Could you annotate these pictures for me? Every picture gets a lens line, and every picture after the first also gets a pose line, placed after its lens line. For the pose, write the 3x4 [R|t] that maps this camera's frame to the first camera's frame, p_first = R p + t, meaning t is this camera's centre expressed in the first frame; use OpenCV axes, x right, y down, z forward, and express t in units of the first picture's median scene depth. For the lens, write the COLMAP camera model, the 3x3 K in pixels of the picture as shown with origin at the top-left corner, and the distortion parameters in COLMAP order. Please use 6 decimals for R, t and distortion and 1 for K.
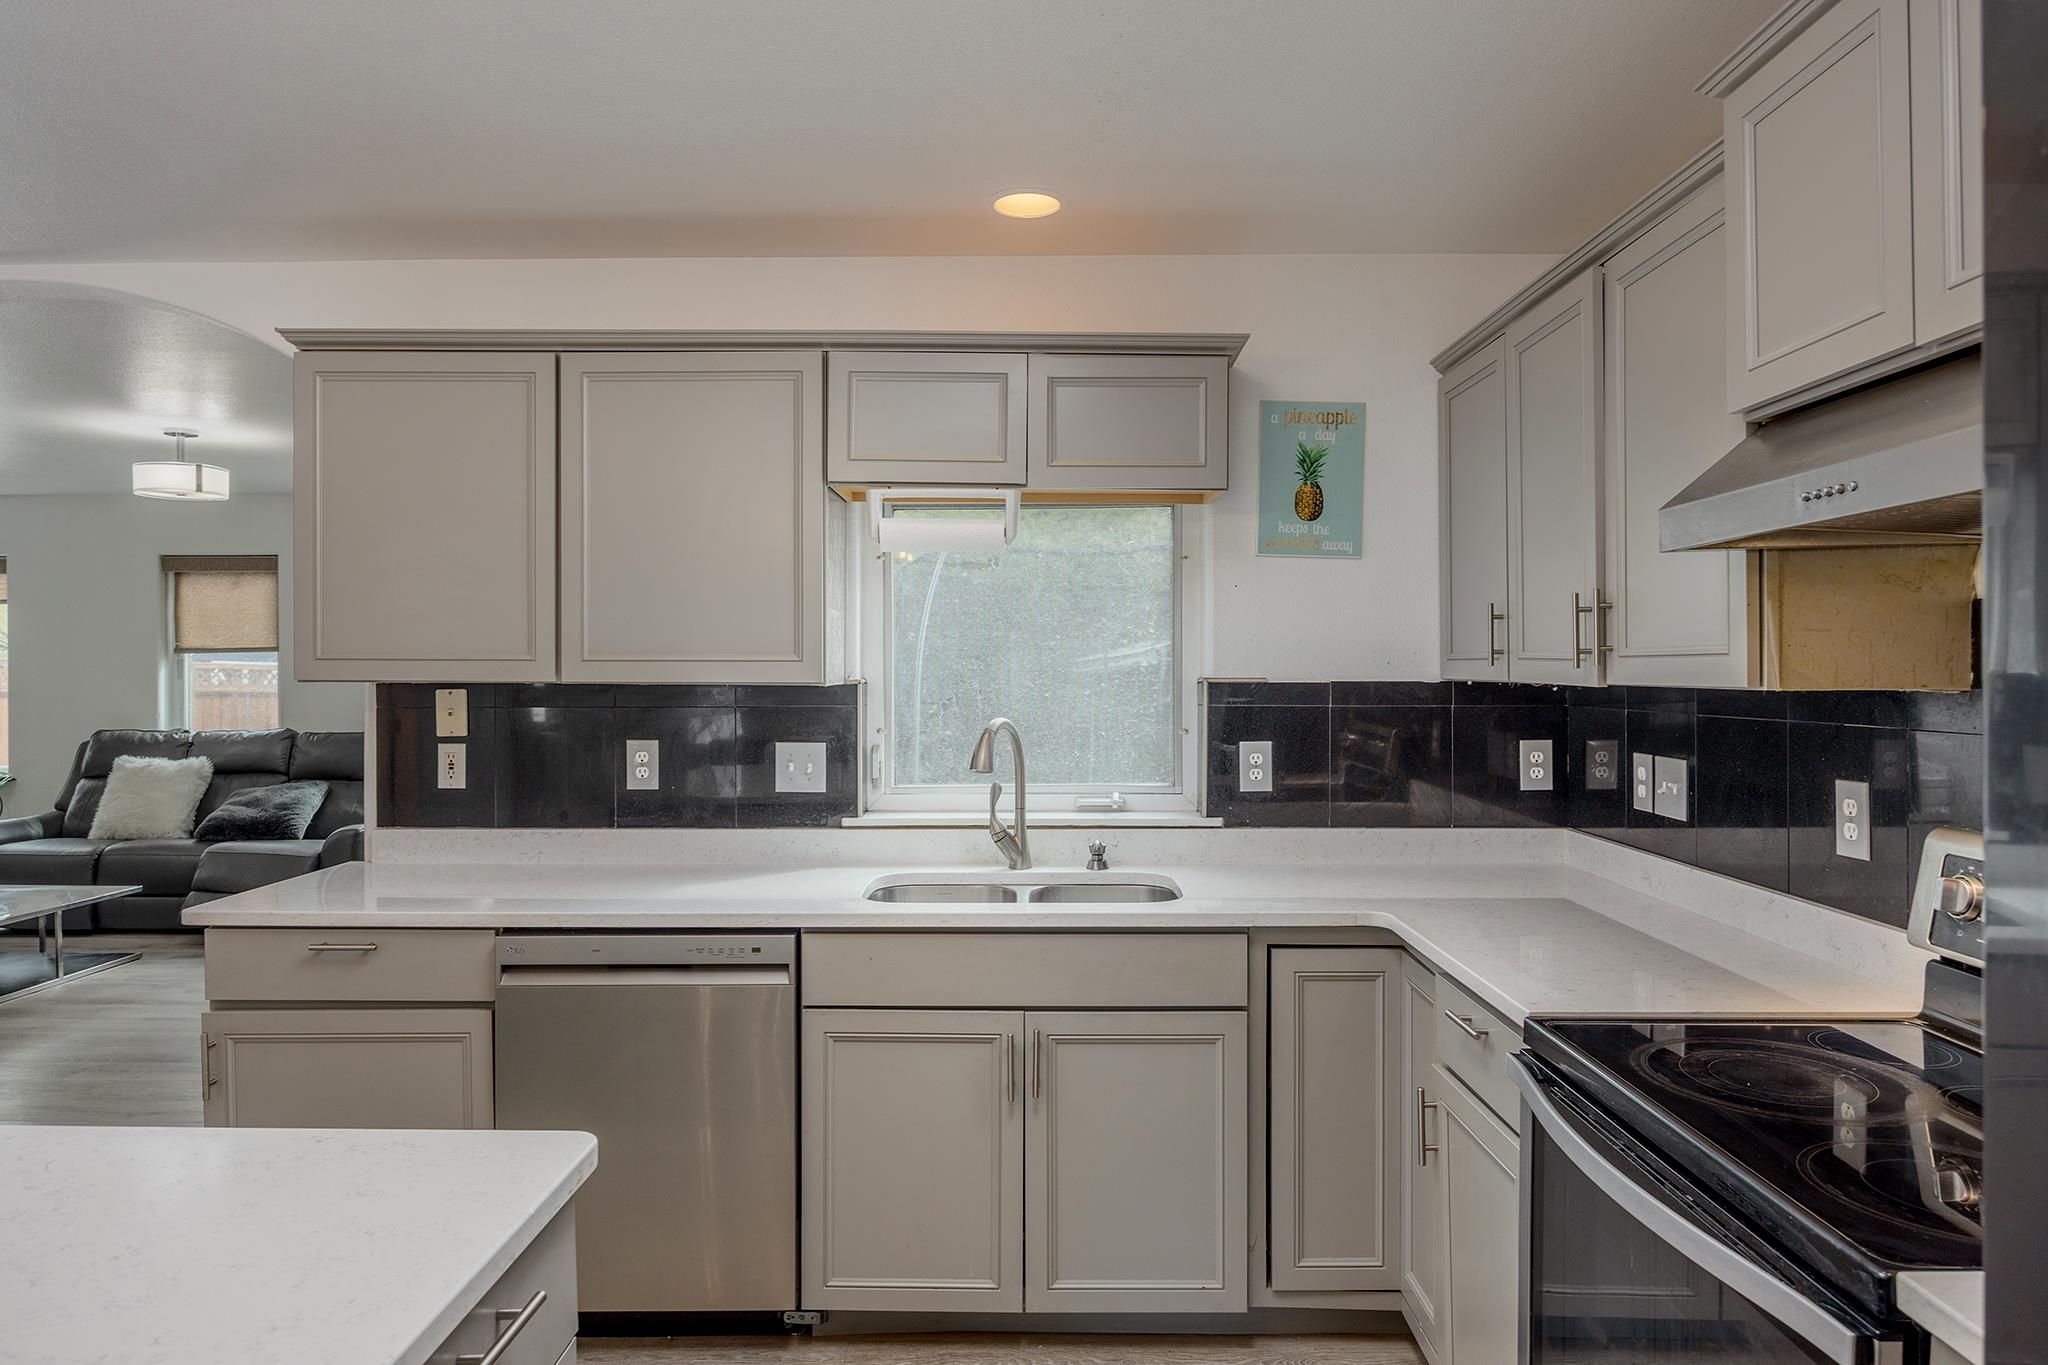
lens RADIAL K [[1238.0, 0, 1021.9], [0, 1238.0, 672.3], [0, 0, 1]] dist [-0.006885, -0.002164]
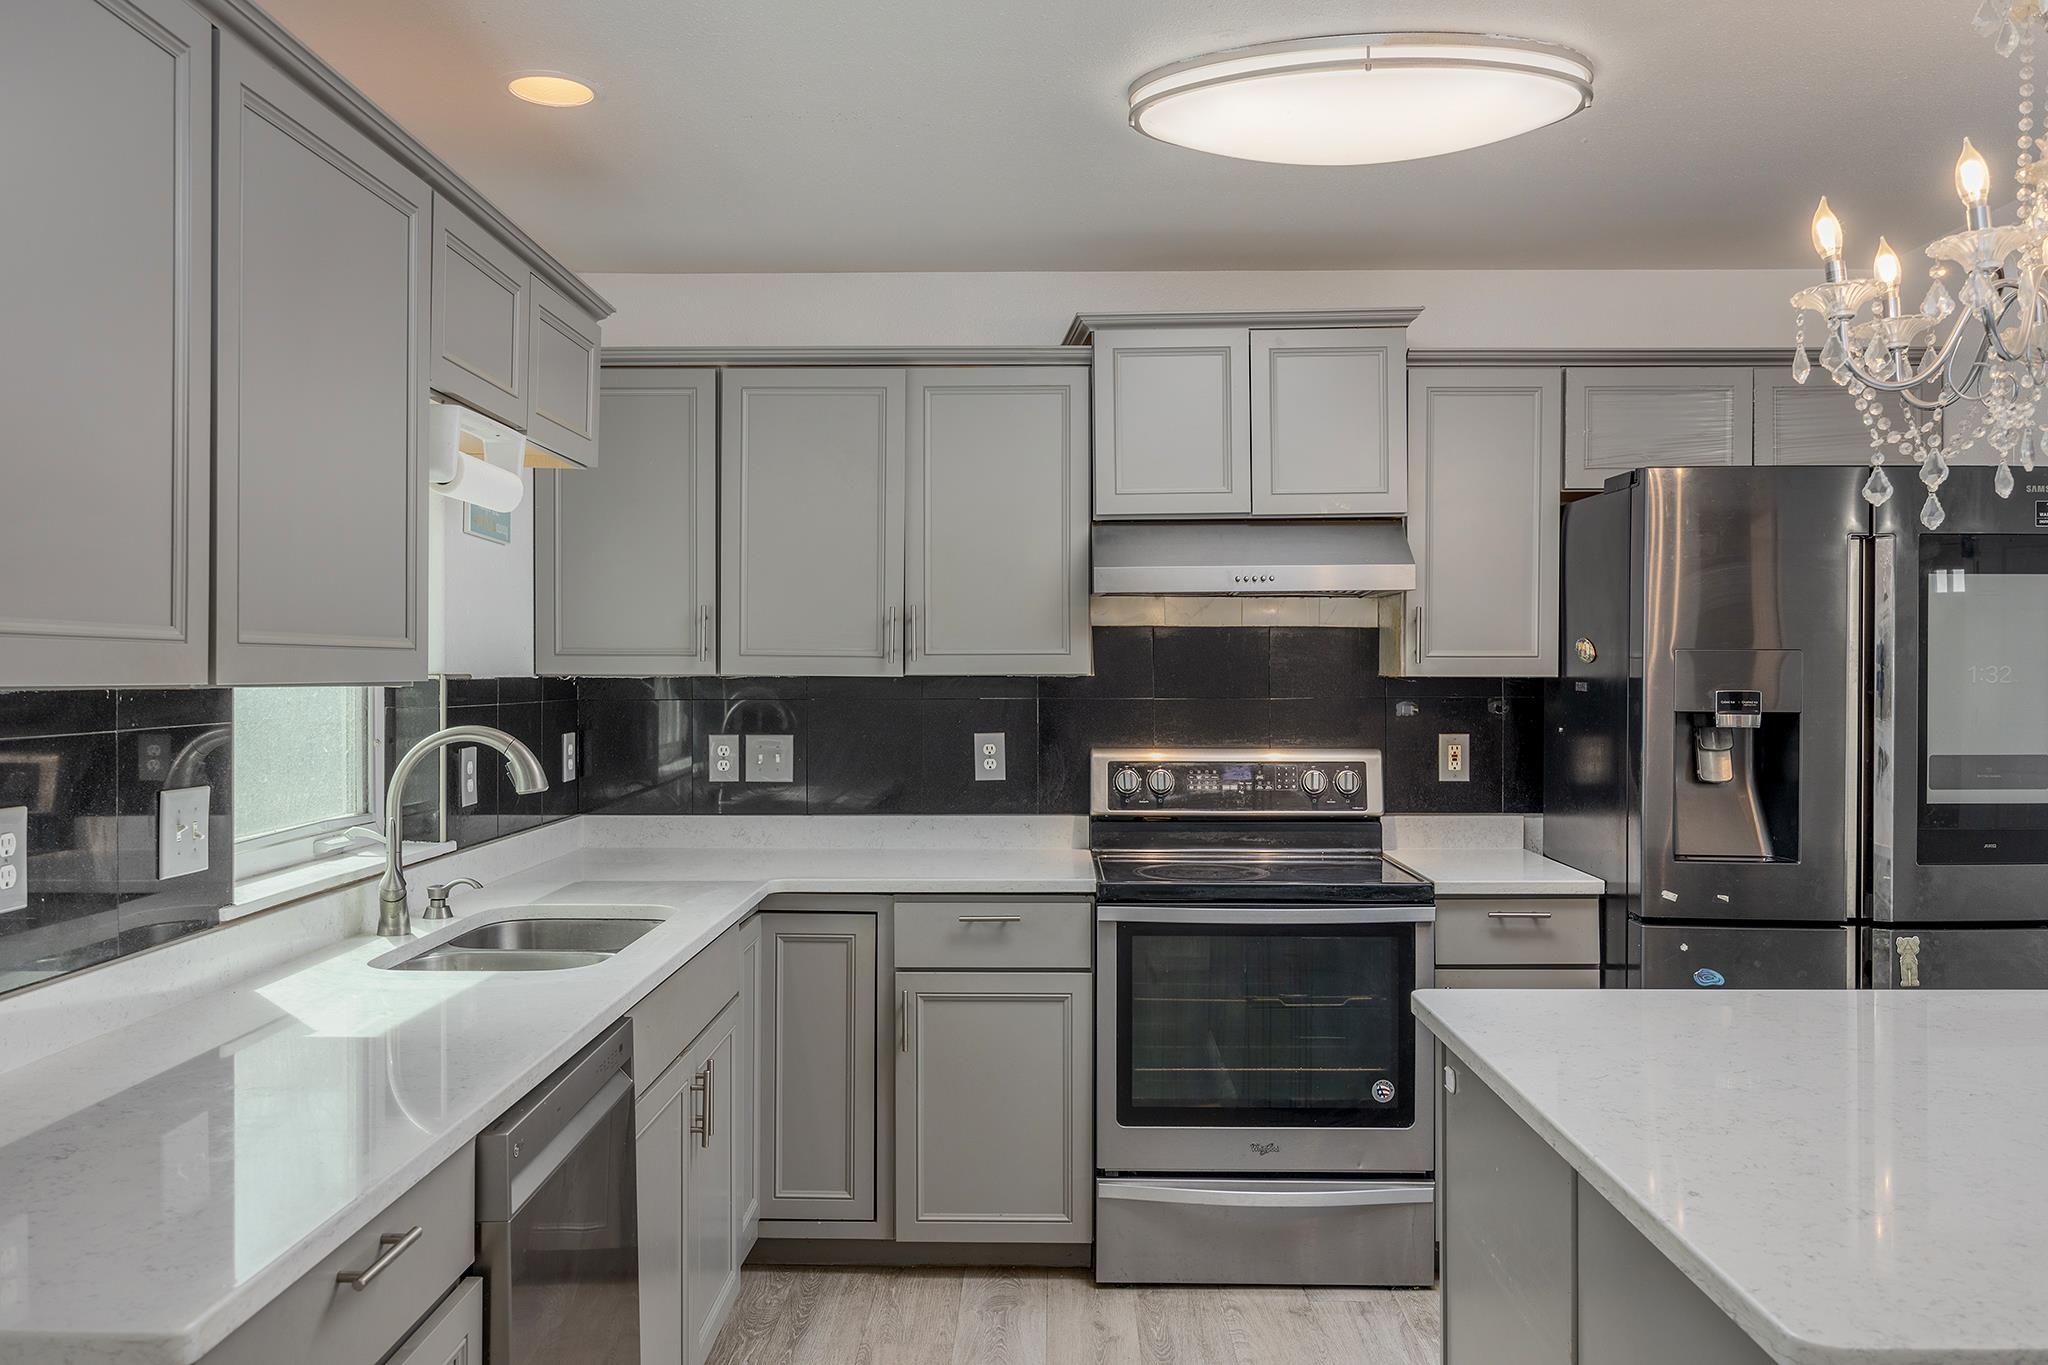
lens RADIAL K [[1596.3, 0, 1017.5], [0, 1596.3, 674.3], [0, 0, 1]] dist [-0.000600, 0.003547]
pose [[0.010303, -0.002874, 0.999943, -0.921167], [0.005076, 0.999983, 0.002822, 0.003257], [-0.999934, 0.005047, 0.010318, 0.605957]]
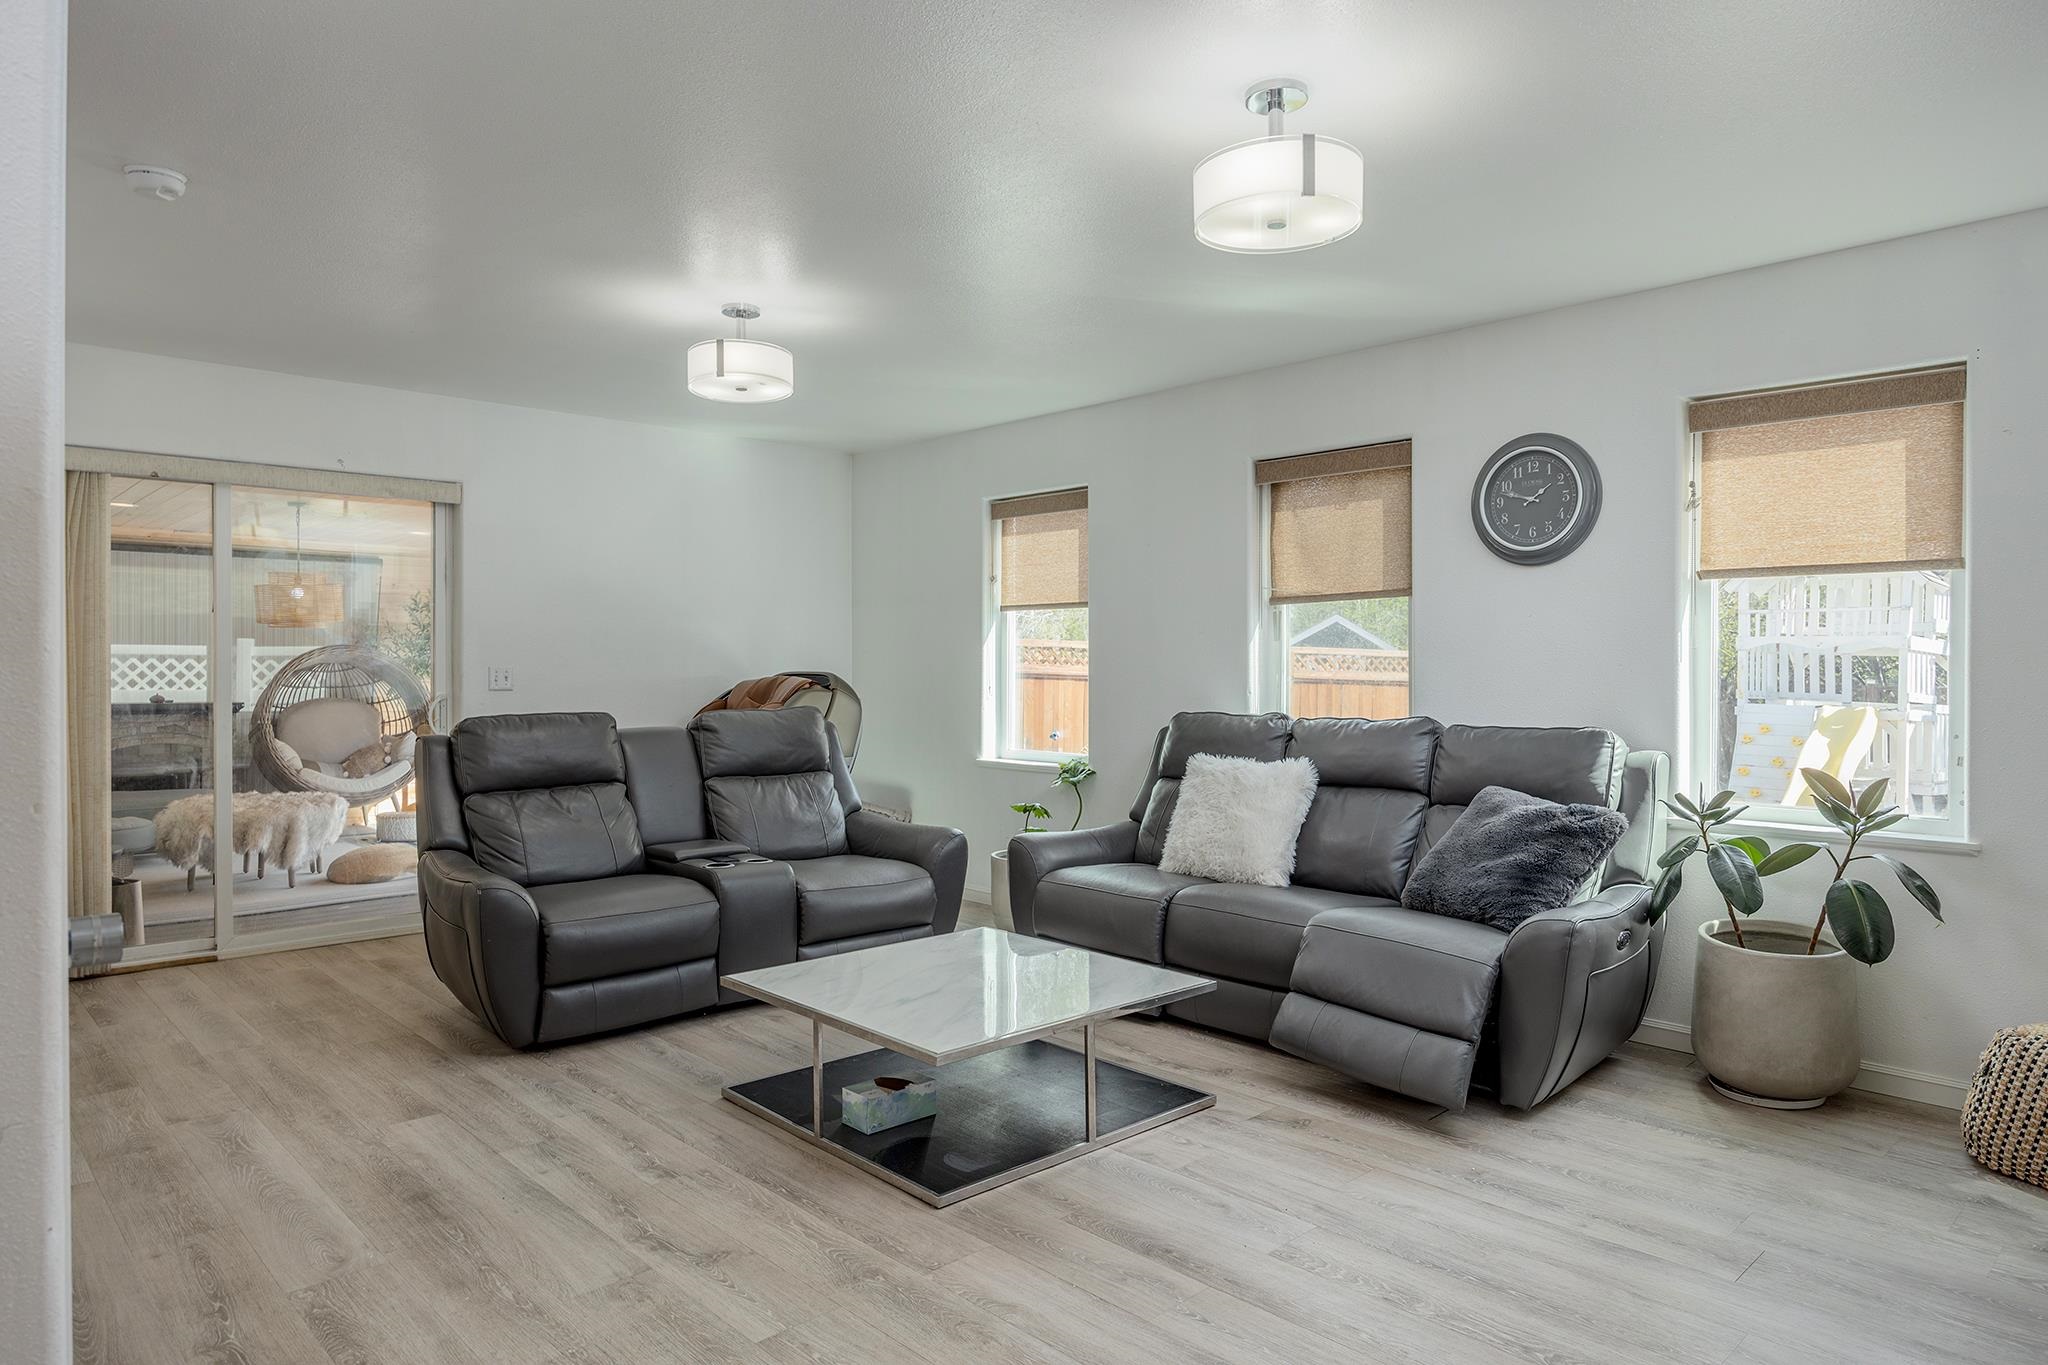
lens RADIAL K [[1238.0, 0, 1014.9], [0, 1238.0, 673.5], [0, 0, 1]] dist [-0.006885, -0.002164]
pose [[0.689495, 0.003726, -0.724281, -0.689469], [-0.002088, 0.999993, 0.003157, 0.052359], [0.724288, -0.000665, 0.689497, 1.018414]]
